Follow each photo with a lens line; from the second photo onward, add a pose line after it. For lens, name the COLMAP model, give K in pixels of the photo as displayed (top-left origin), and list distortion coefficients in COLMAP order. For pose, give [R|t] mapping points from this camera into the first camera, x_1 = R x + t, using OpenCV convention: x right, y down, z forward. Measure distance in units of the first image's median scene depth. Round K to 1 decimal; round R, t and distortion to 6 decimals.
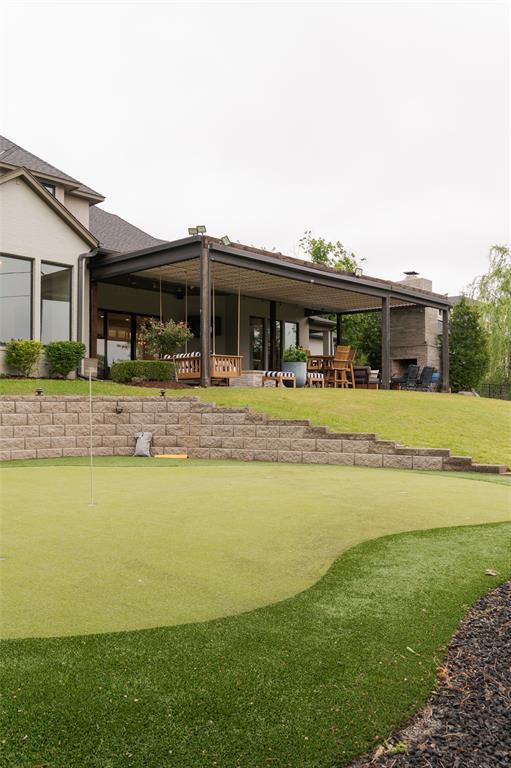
lens RADIAL K [[703.3, 0, 255.5], [0, 703.3, 384.0], [0, 0, 1]] dist [0.003843, 0.001692]
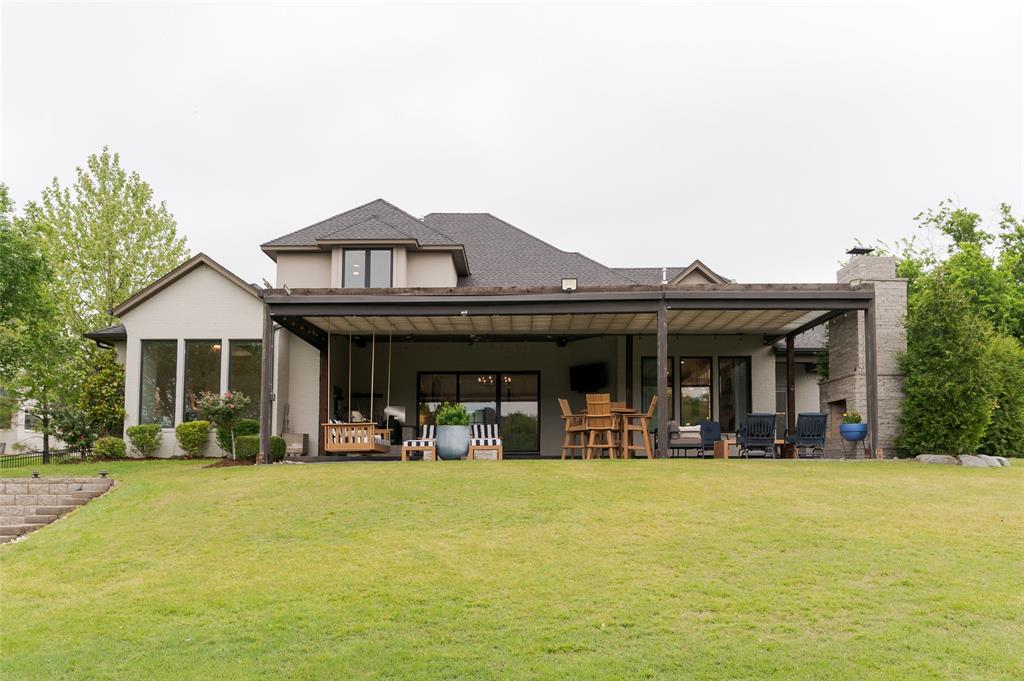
lens RADIAL K [[846.4, 0, 512.0], [0, 846.4, 340.5], [0, 0, 1]] dist [-0.014004, -0.009886]
pose [[0.651980, -0.129700, -0.747061, 0.738594], [0.029537, 0.988858, -0.145901, 0.011531], [0.757661, 0.073058, 0.648546, 0.453182]]
